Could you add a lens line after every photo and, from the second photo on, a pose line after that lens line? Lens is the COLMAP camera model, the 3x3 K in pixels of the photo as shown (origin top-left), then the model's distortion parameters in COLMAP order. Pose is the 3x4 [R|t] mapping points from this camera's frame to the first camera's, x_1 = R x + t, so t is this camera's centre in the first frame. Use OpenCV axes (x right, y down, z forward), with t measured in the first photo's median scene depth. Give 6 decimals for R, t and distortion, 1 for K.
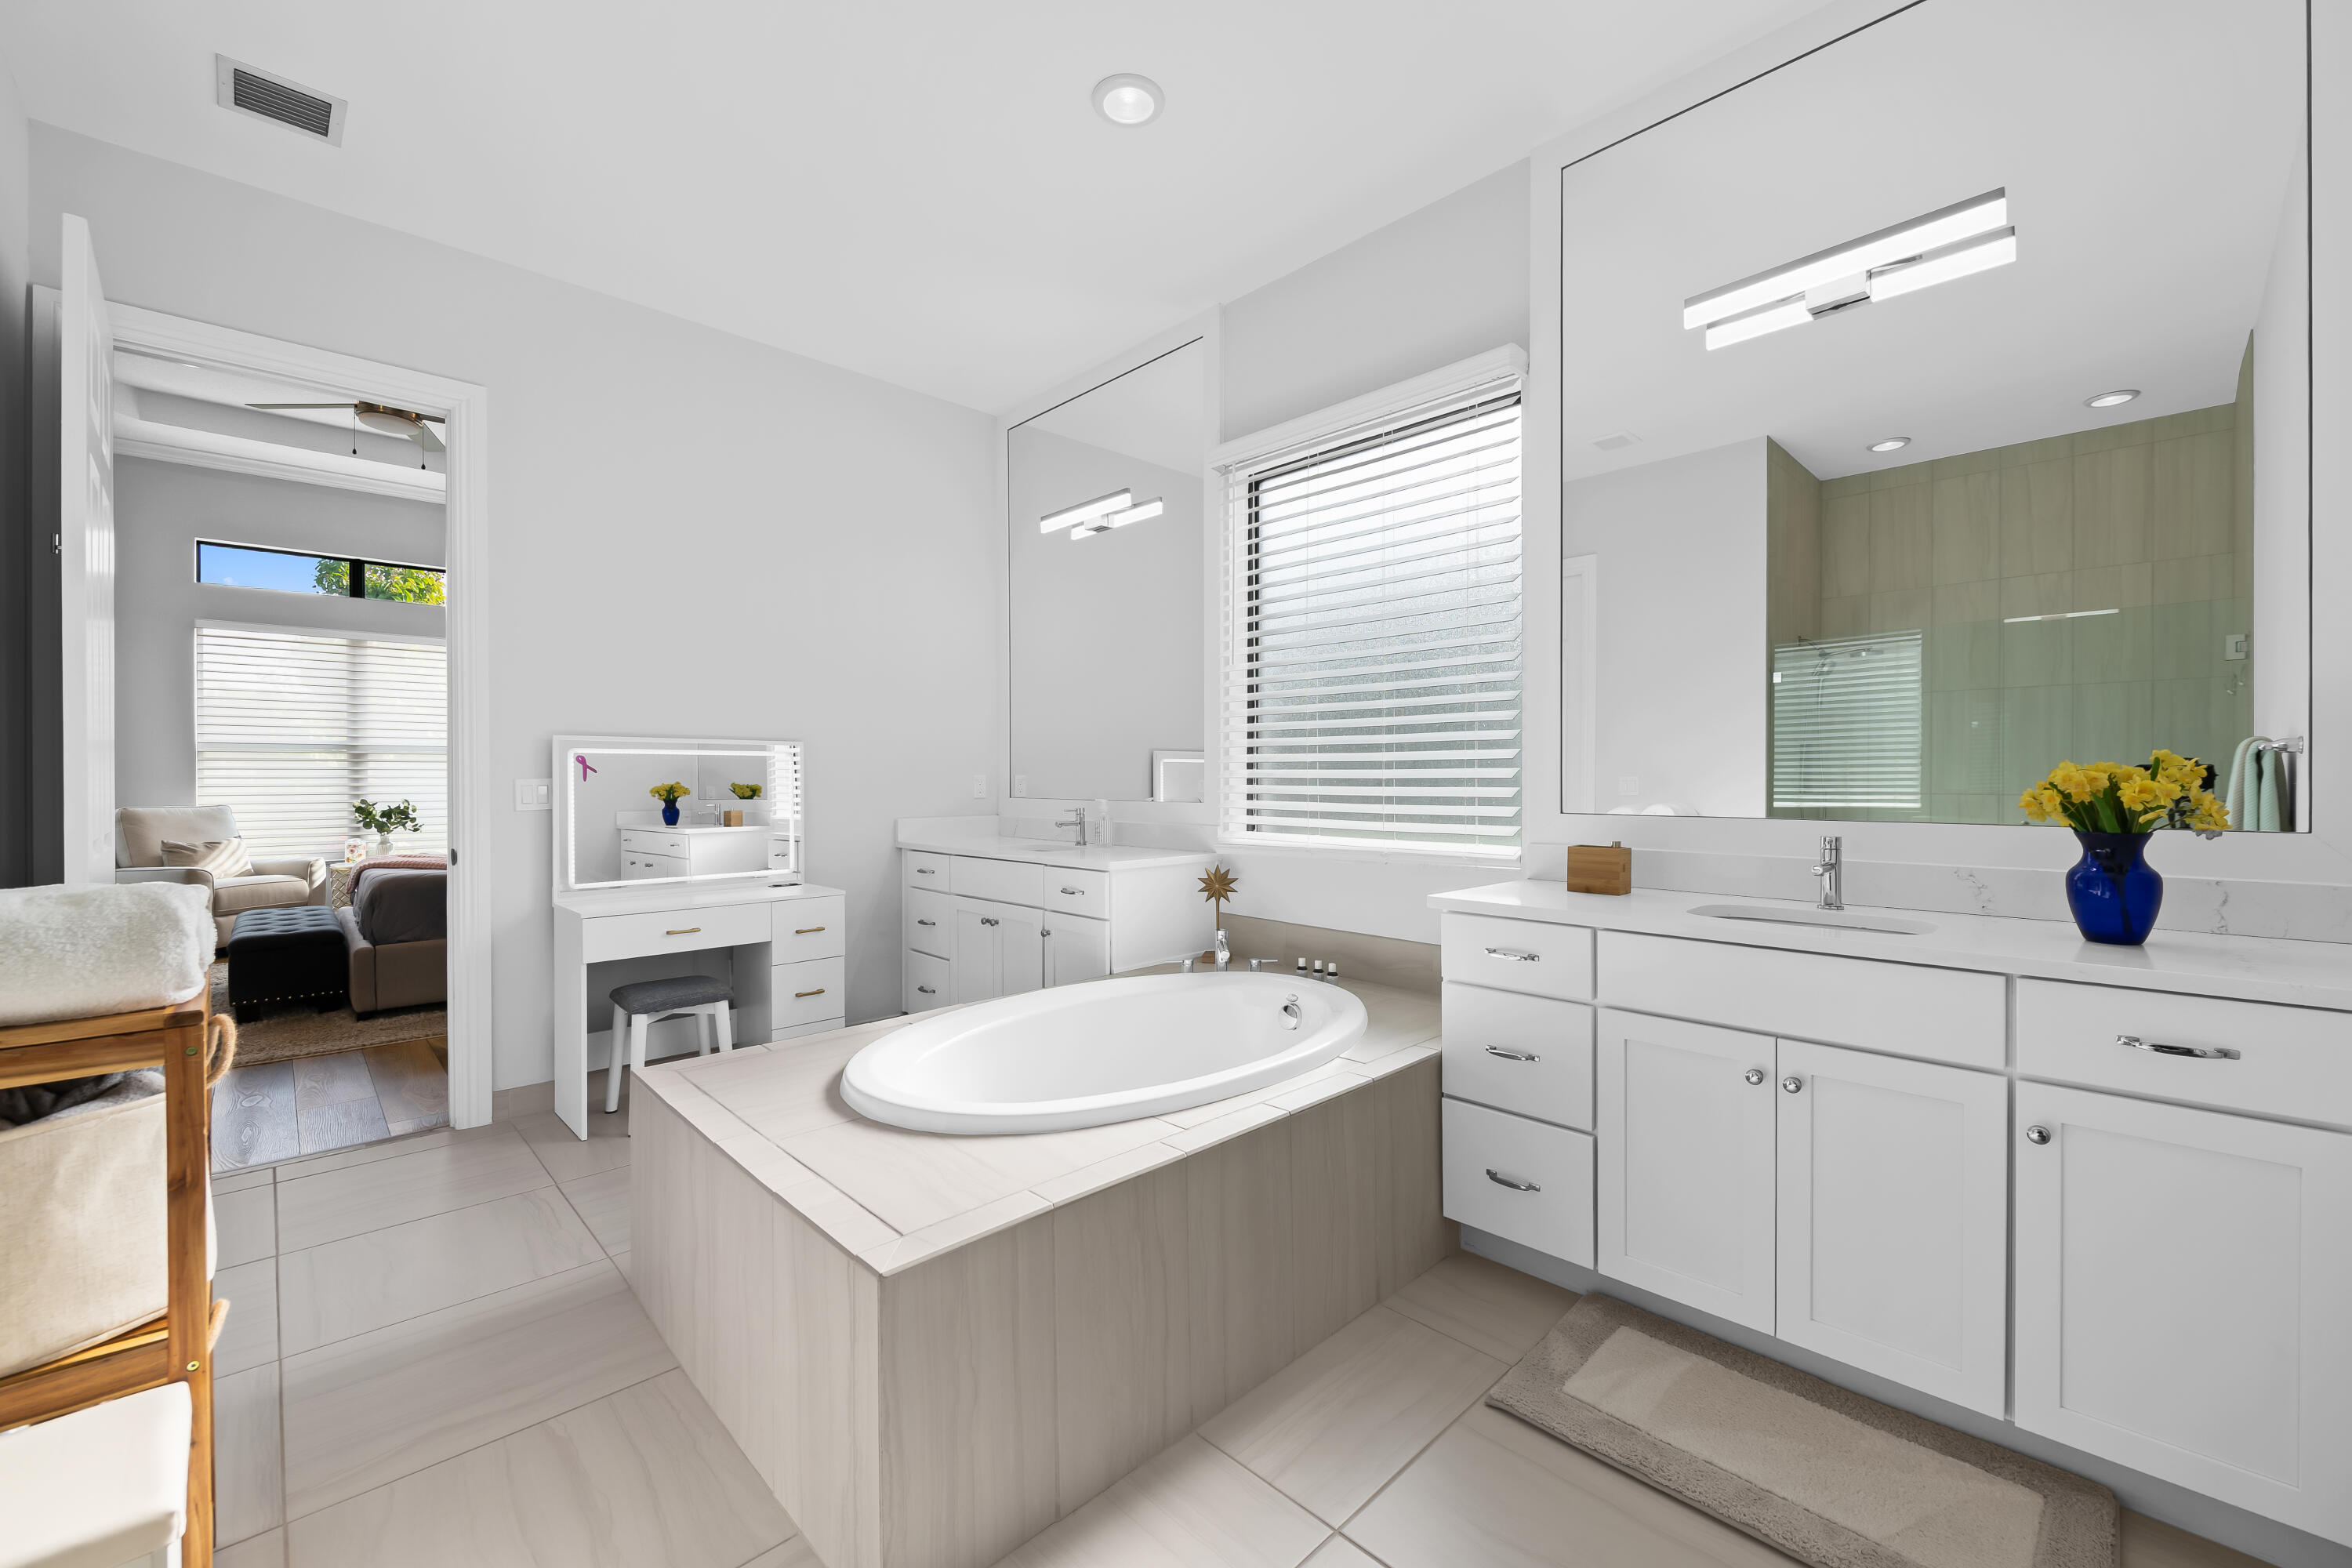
lens RADIAL K [[944.9, 0, 1178.3], [0, 944.9, 773.1], [0, 0, 1]] dist [-0.001638, -0.000279]
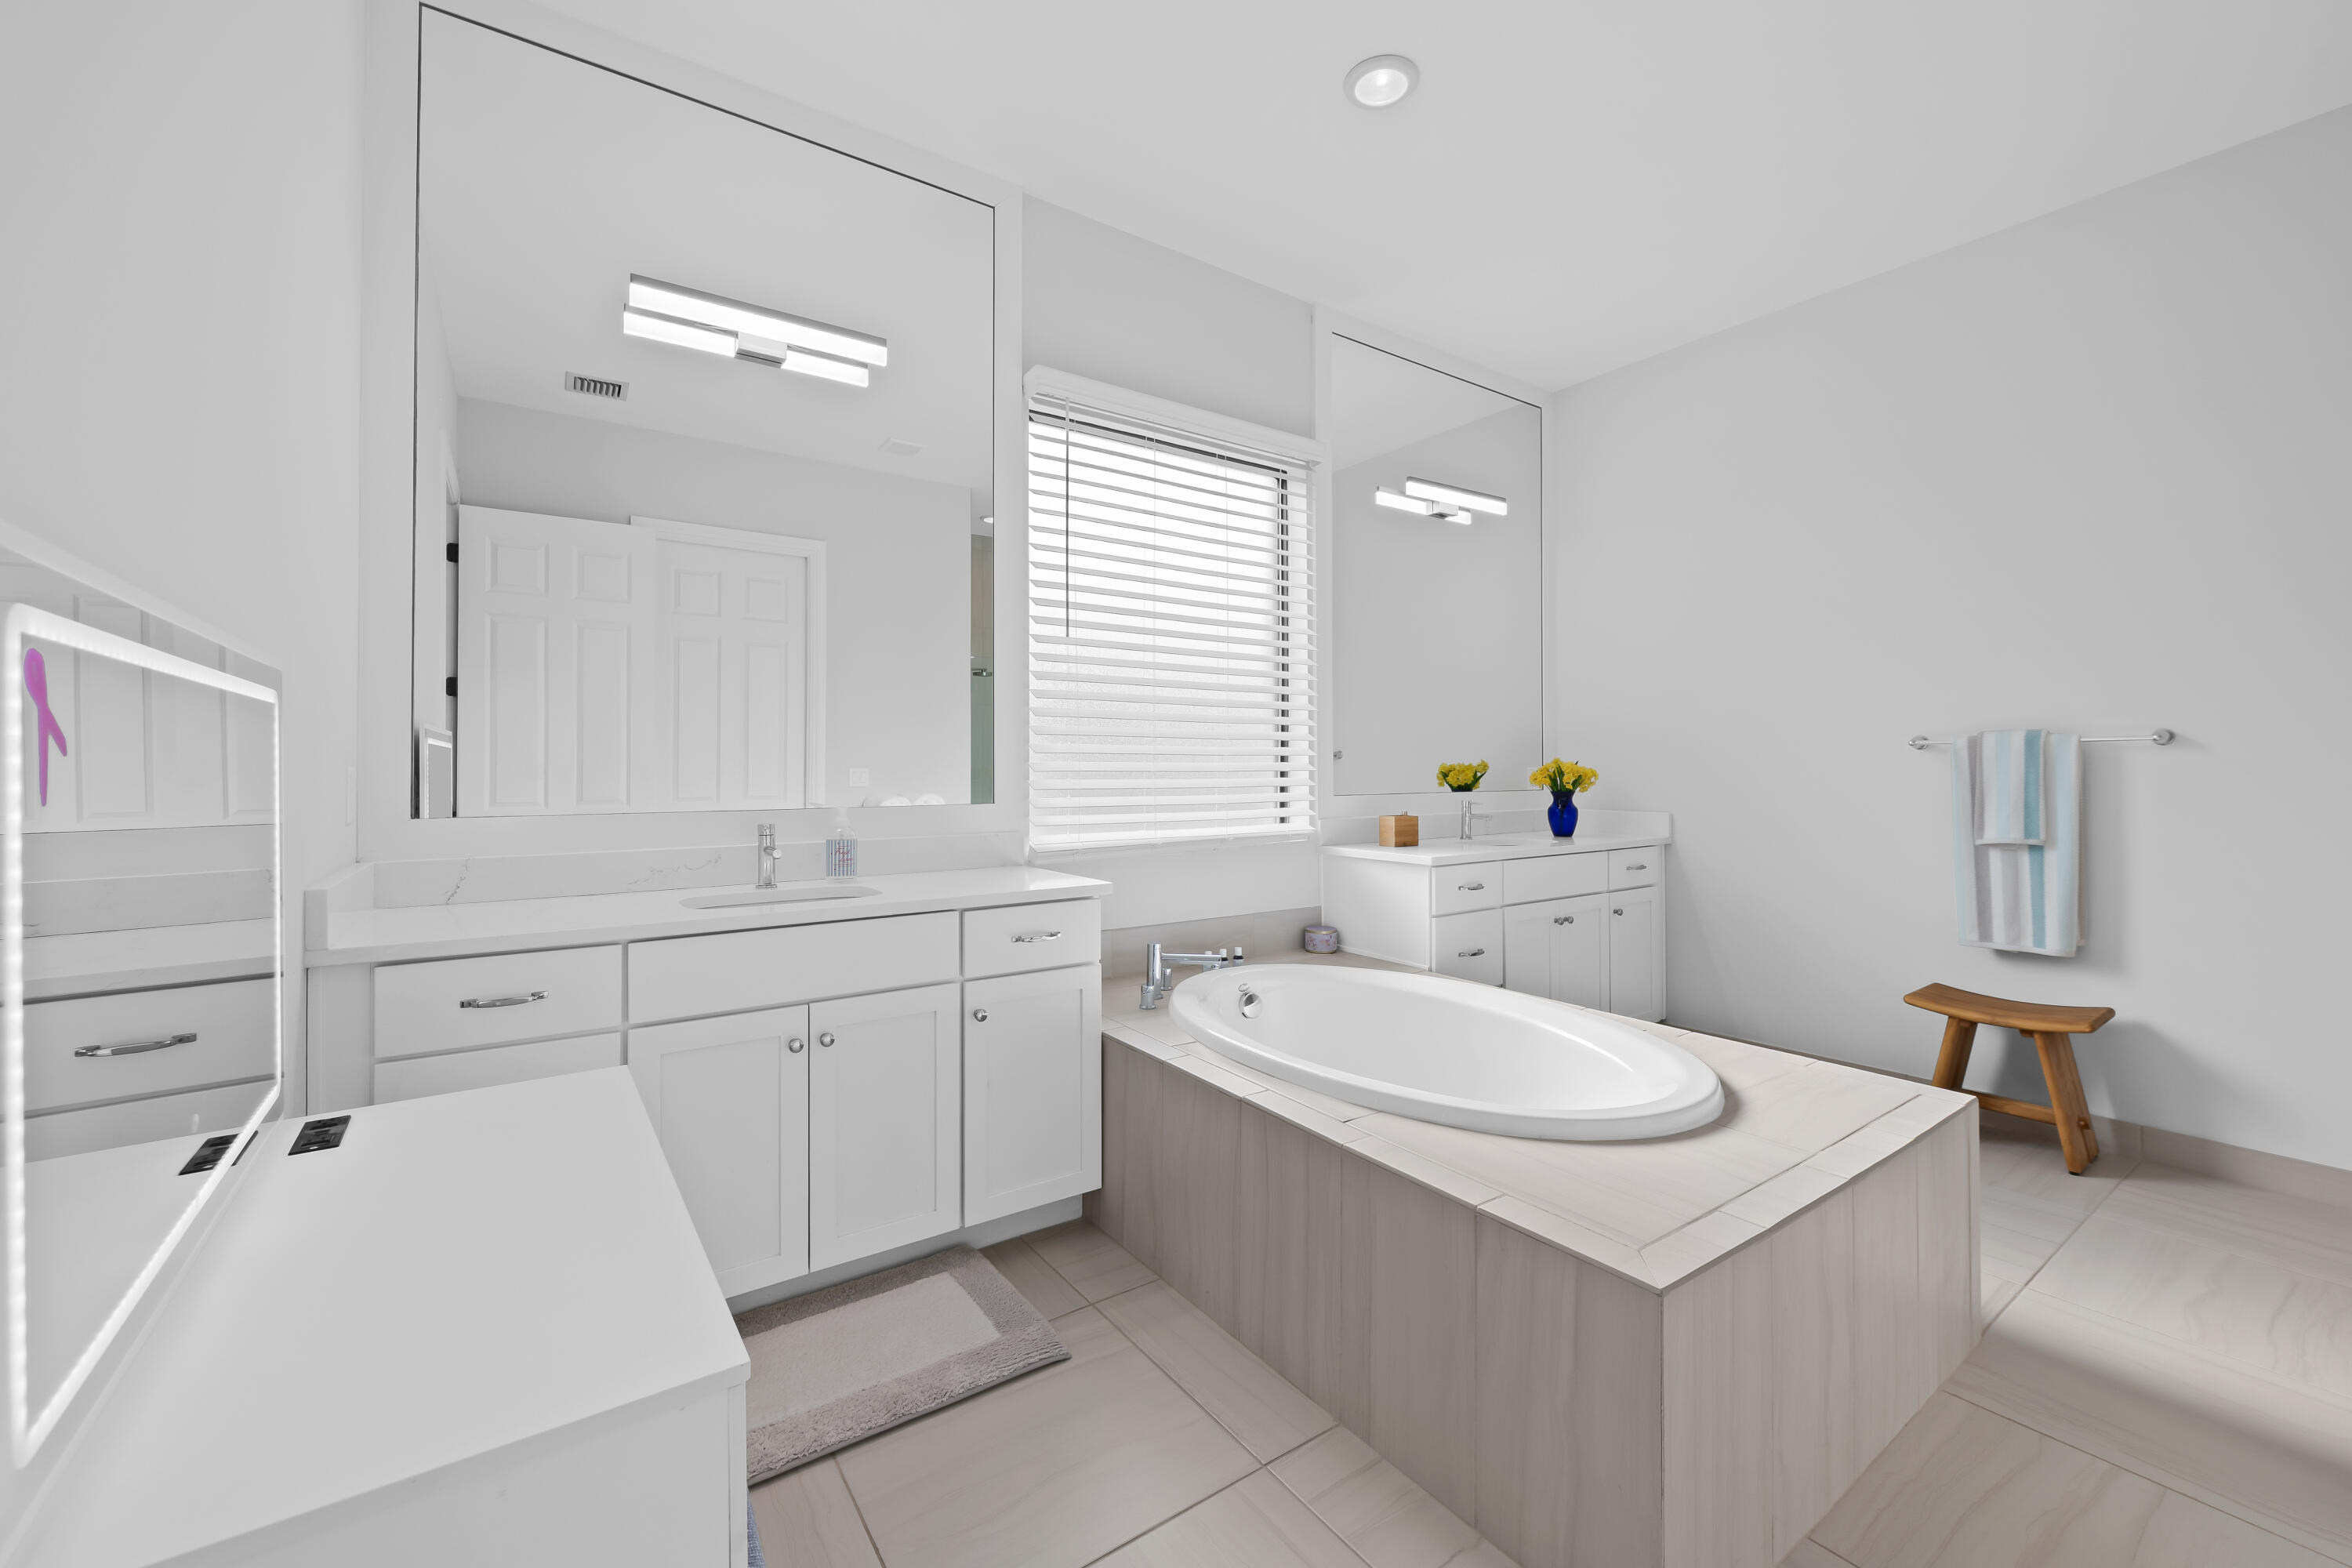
lens RADIAL K [[919.4, 0, 1181.3], [0, 919.4, 784.0], [0, 0, 1]] dist [-0.002087, -0.003926]
pose [[0.159715, -0.006674, 0.987141, -0.442416], [-0.004370, 0.999963, 0.007468, 0.007857], [-0.987154, -0.005507, 0.159680, 0.455377]]
